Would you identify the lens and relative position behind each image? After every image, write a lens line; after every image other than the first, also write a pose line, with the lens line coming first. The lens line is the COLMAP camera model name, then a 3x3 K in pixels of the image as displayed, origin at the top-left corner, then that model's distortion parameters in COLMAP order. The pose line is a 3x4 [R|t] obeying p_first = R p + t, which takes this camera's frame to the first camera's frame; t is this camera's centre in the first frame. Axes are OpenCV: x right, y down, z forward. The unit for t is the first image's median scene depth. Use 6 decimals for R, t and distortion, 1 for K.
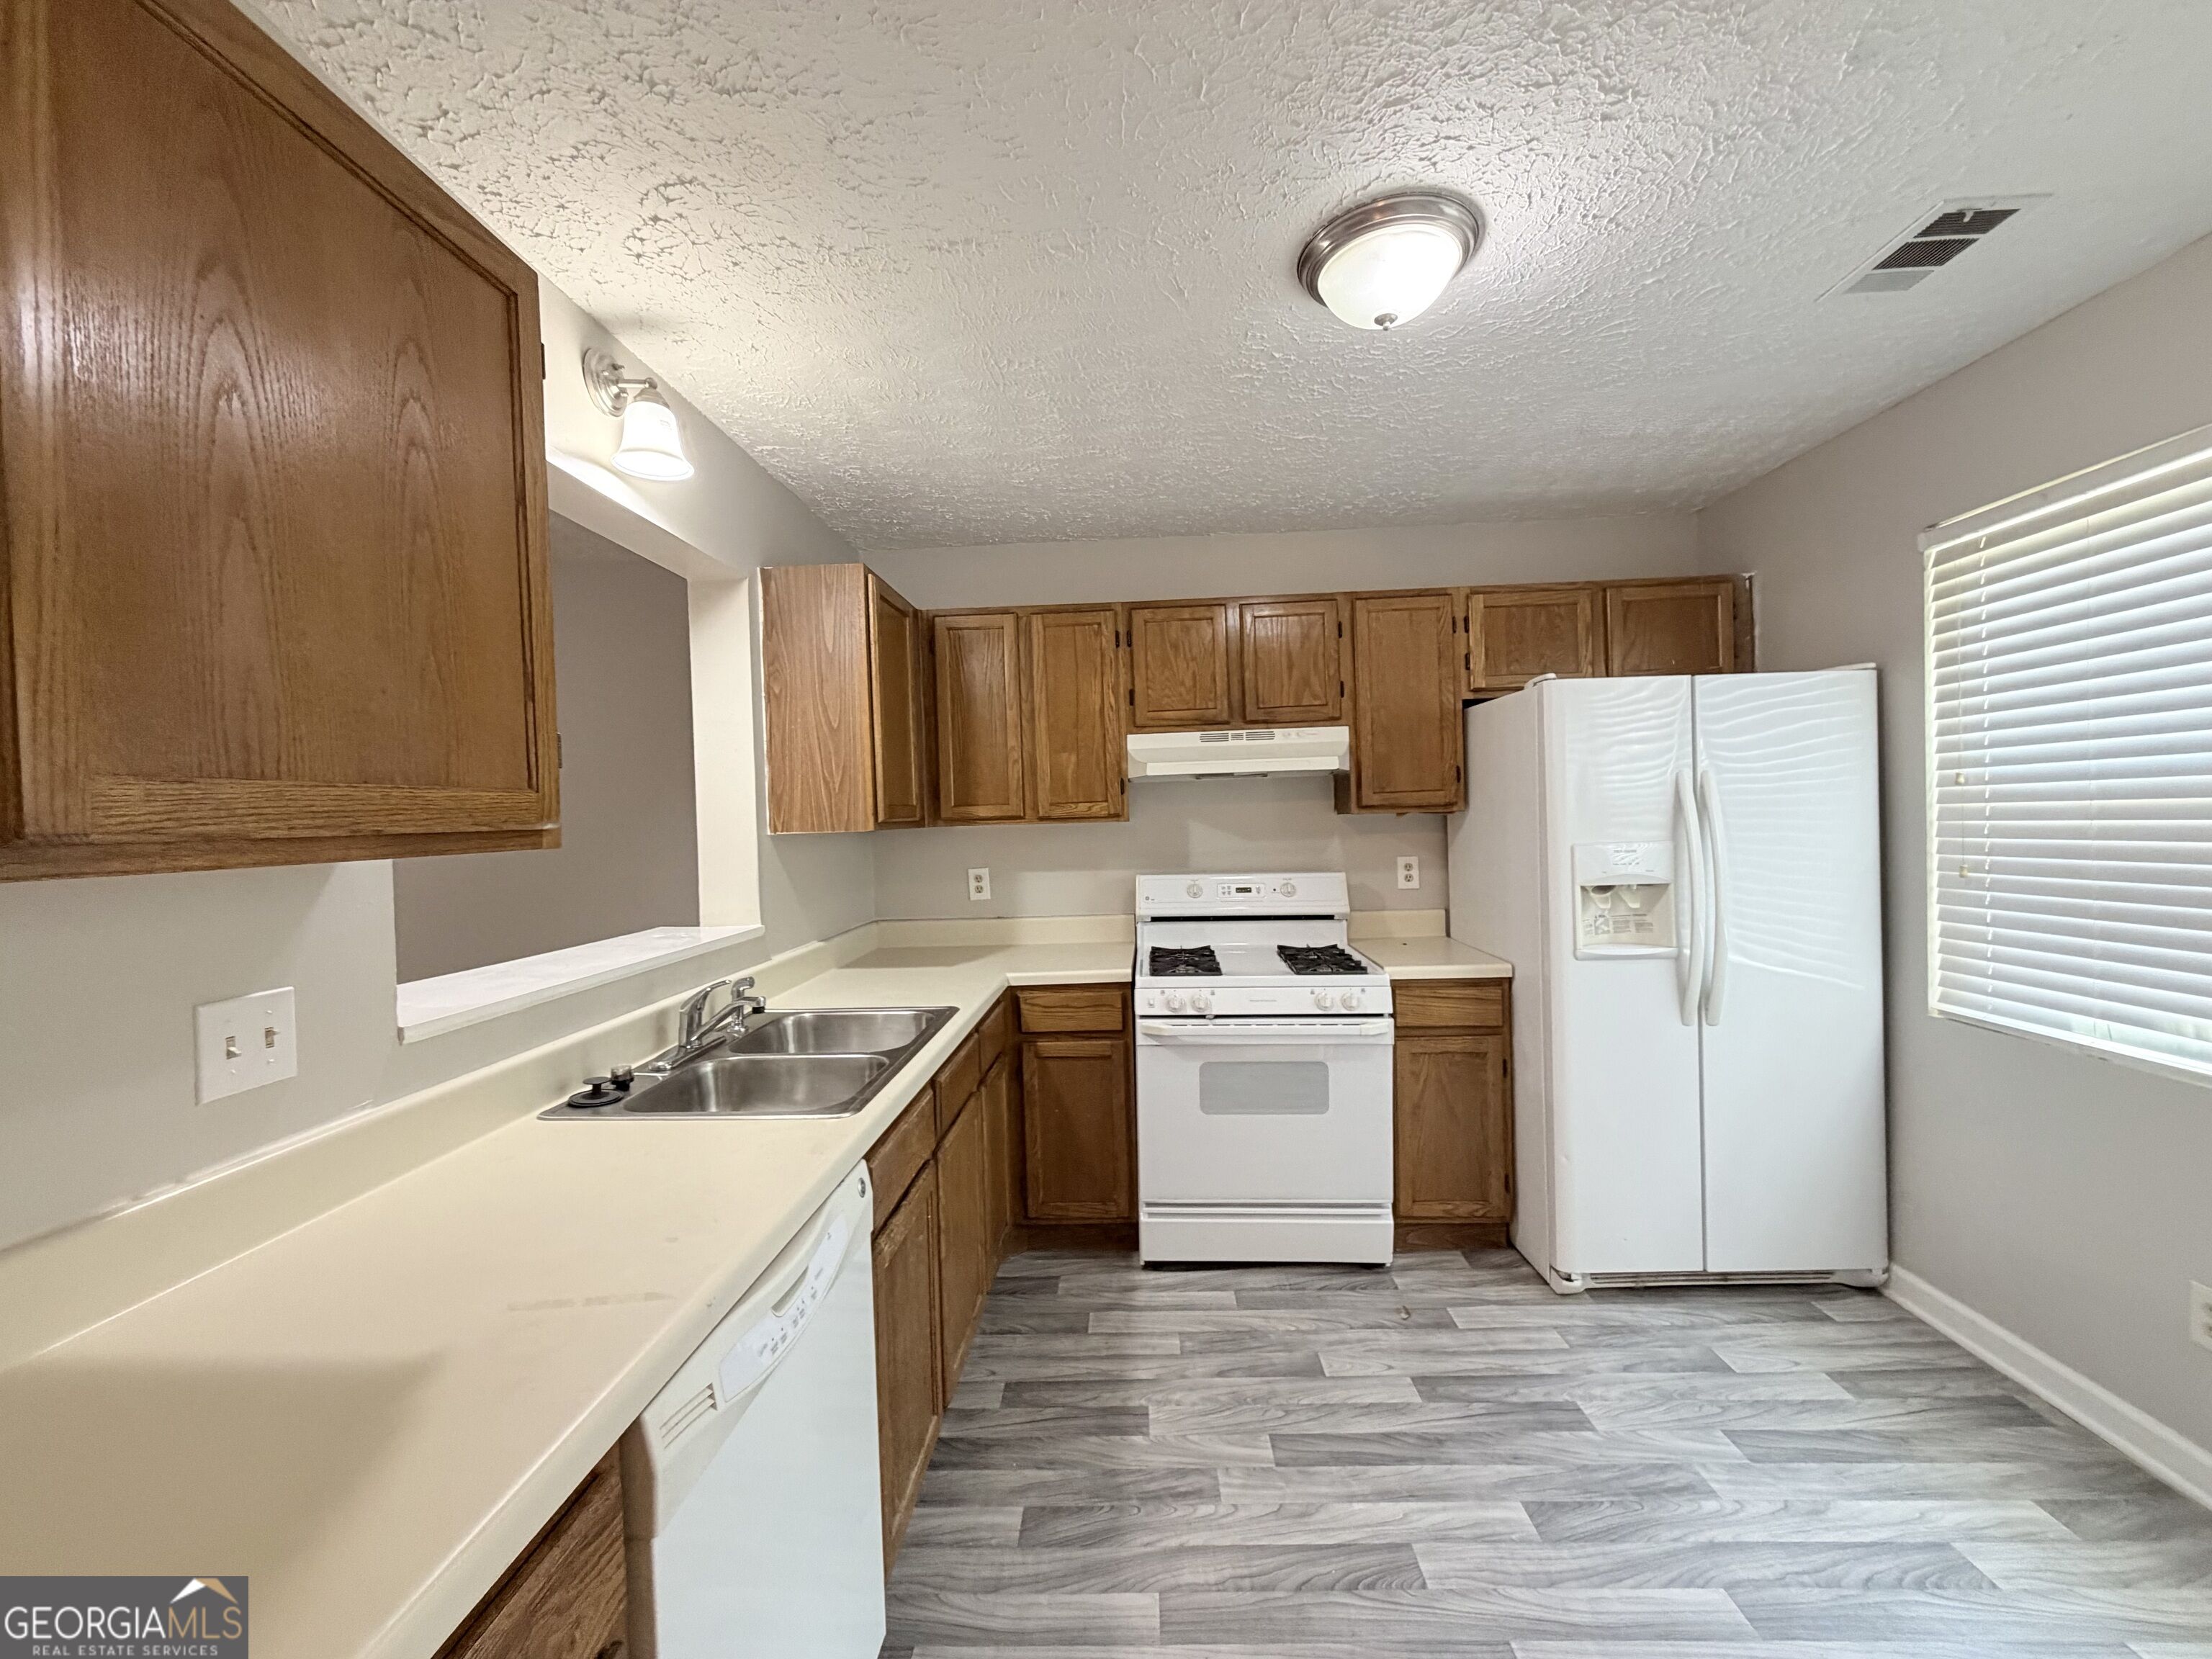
lens RADIAL K [[880.0, 0, 1114.7], [0, 880.0, 827.3], [0, 0, 1]] dist [0.000130, -0.000706]
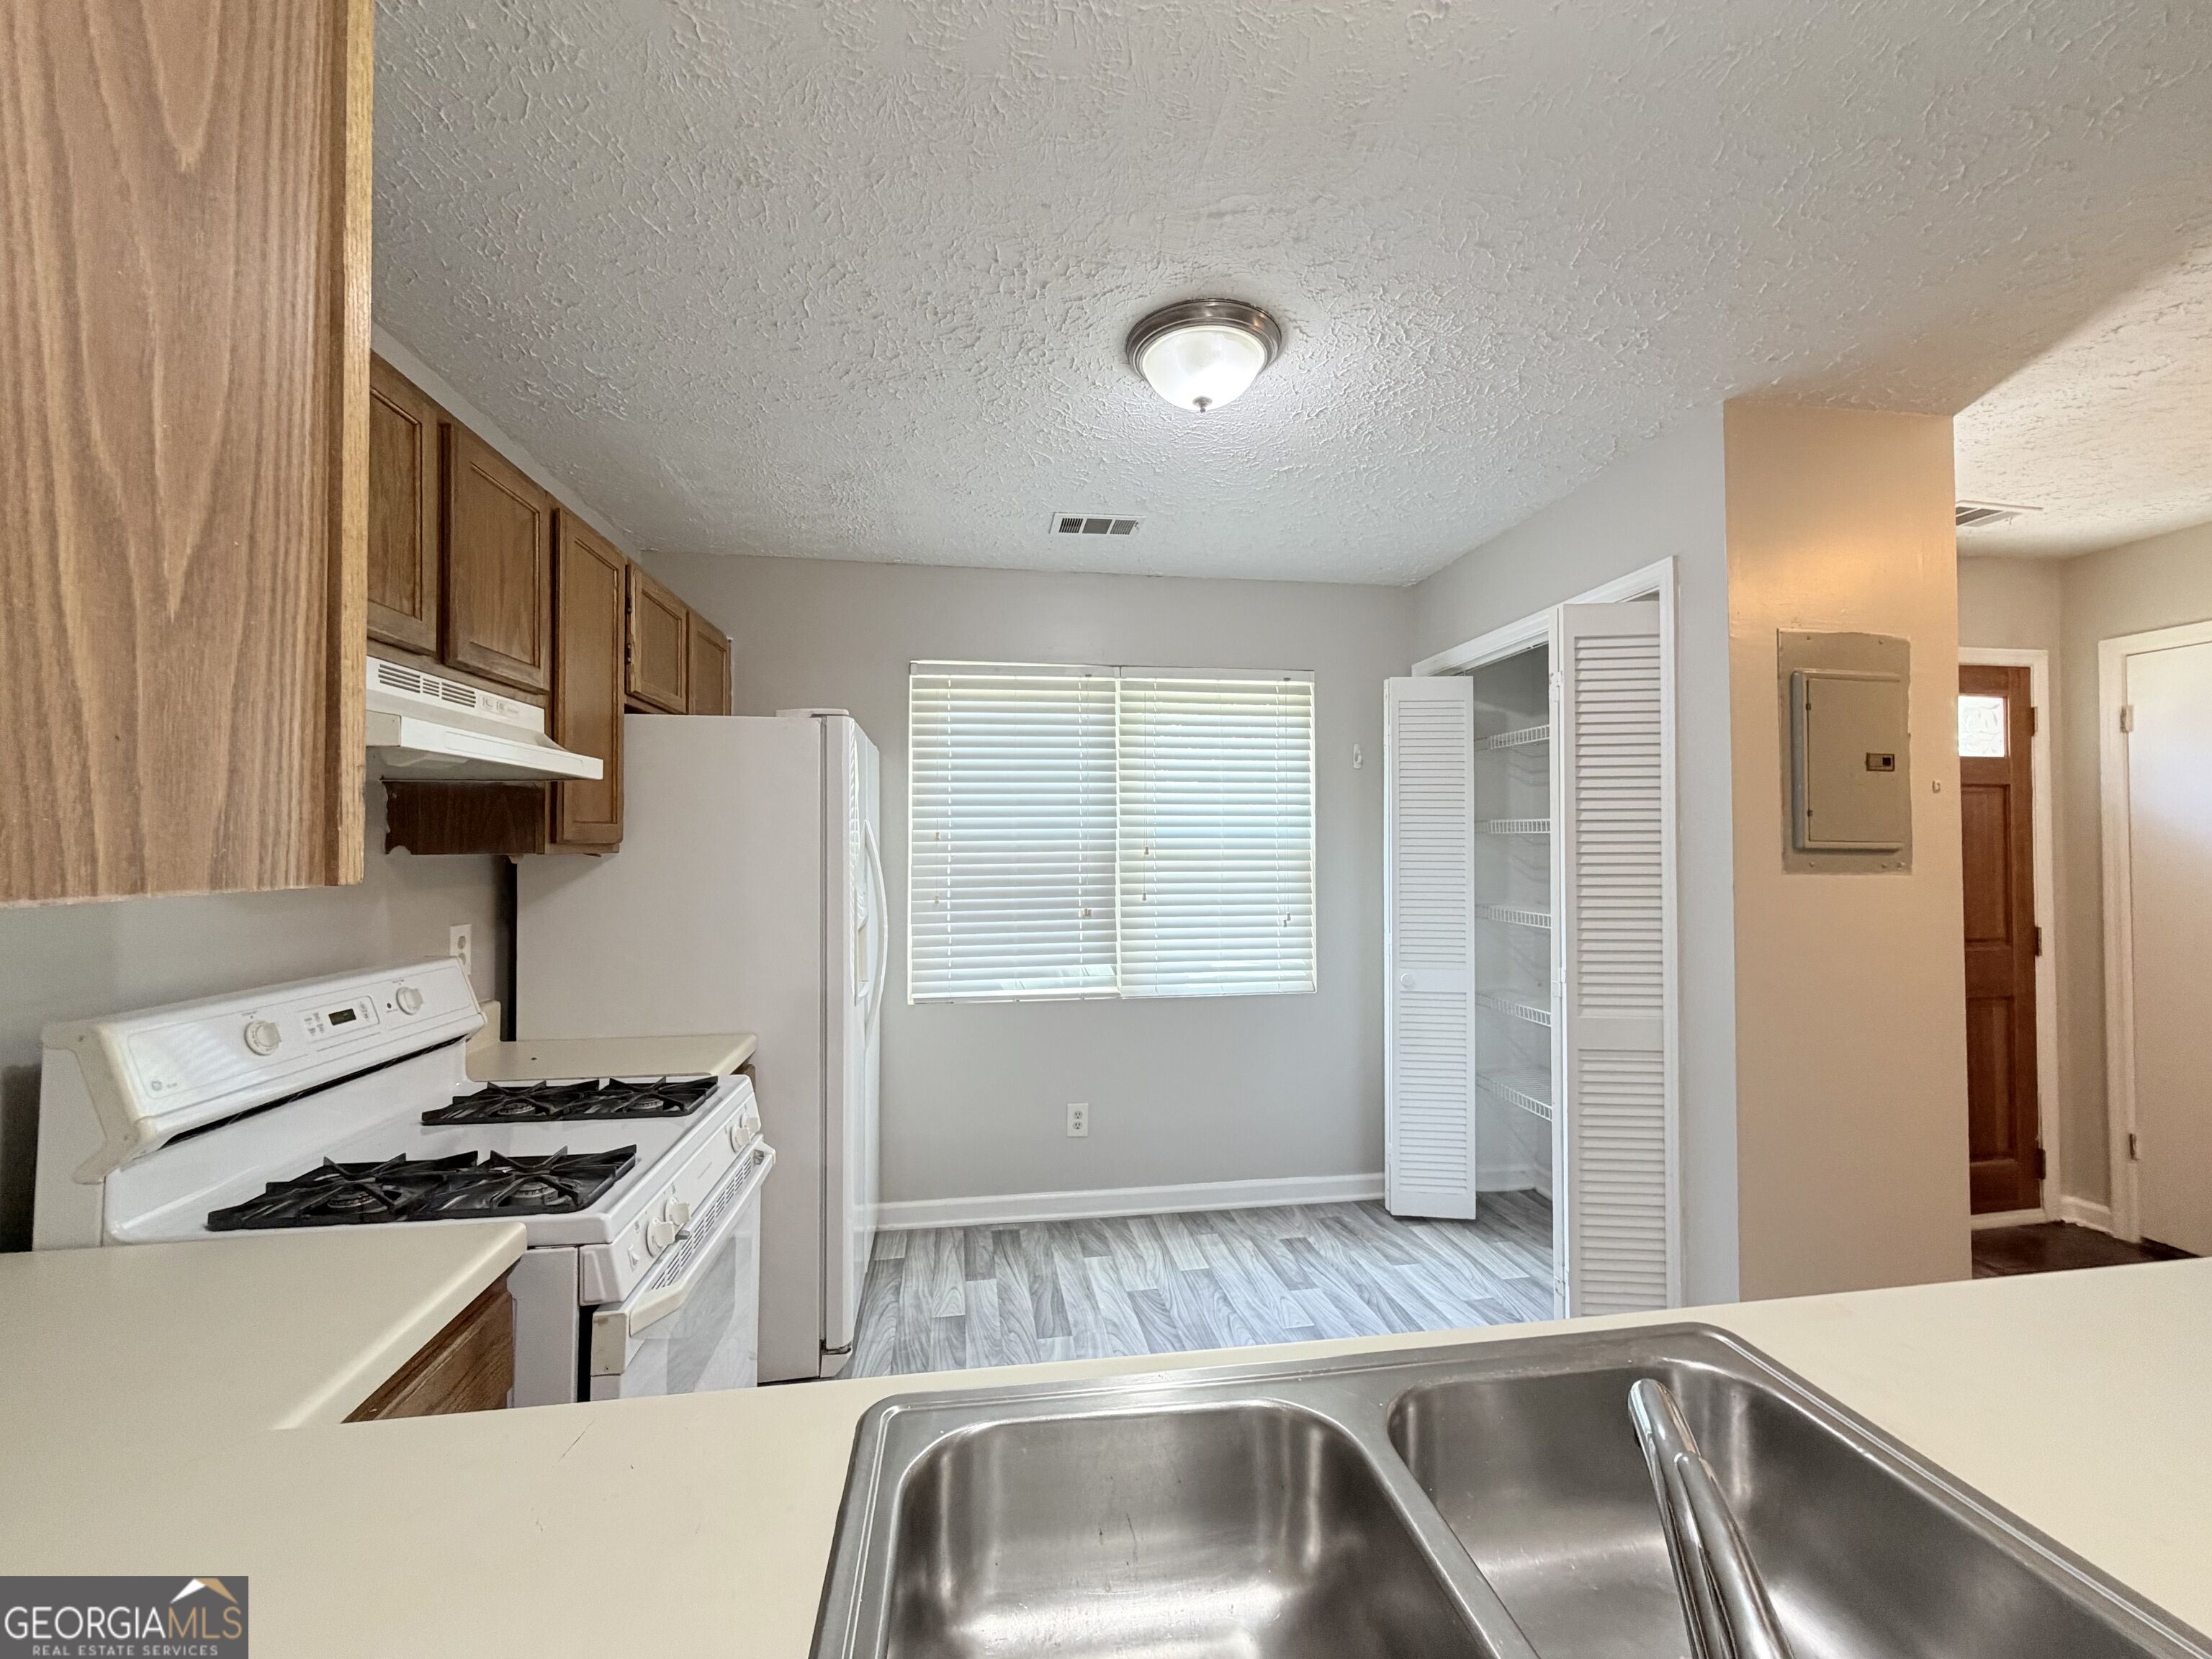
lens RADIAL K [[880.0, 0, 1114.7], [0, 880.0, 827.3], [0, 0, 1]] dist [0.000130, -0.000706]
pose [[-0.194696, 0.049957, 0.979591, -0.558179], [0.022118, 0.998672, -0.046534, 0.005149], [-0.980614, 0.012607, -0.195542, 1.014486]]
